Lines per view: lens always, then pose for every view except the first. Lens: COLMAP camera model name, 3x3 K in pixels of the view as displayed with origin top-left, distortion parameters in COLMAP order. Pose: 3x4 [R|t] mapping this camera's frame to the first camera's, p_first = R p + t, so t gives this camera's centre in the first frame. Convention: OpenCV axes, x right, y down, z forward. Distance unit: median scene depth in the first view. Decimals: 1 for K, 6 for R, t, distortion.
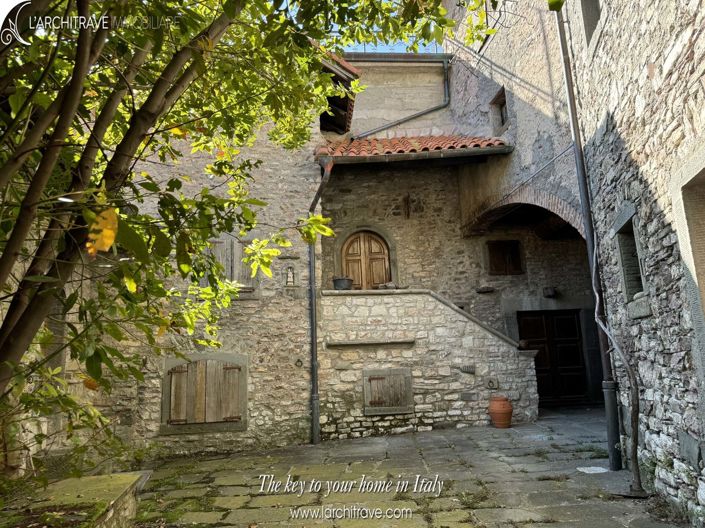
lens RADIAL K [[582.4, 0, 352.5], [0, 582.4, 264.0], [0, 0, 1]] dist [0.084239, -0.006427]
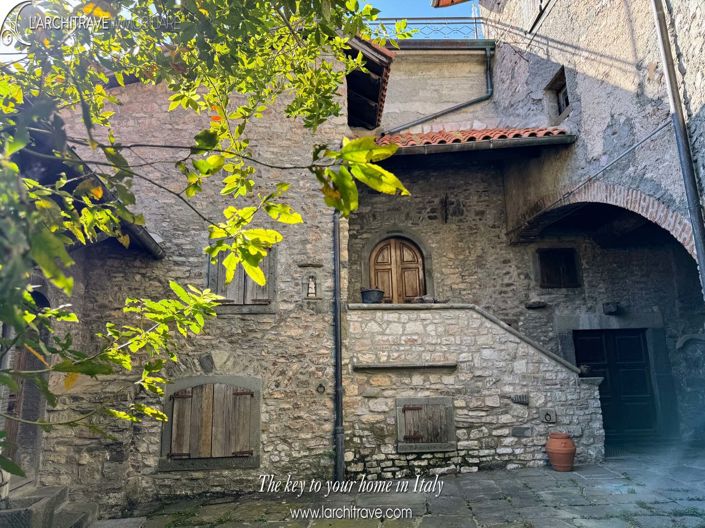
lens RADIAL K [[582.4, 0, 352.5], [0, 582.4, 264.0], [0, 0, 1]] dist [0.084239, -0.006427]
pose [[0.999123, 0.006662, -0.041327, -0.010969], [-0.007514, 0.999762, -0.020483, 0.004140], [0.041181, 0.020776, 0.998936, 0.138849]]
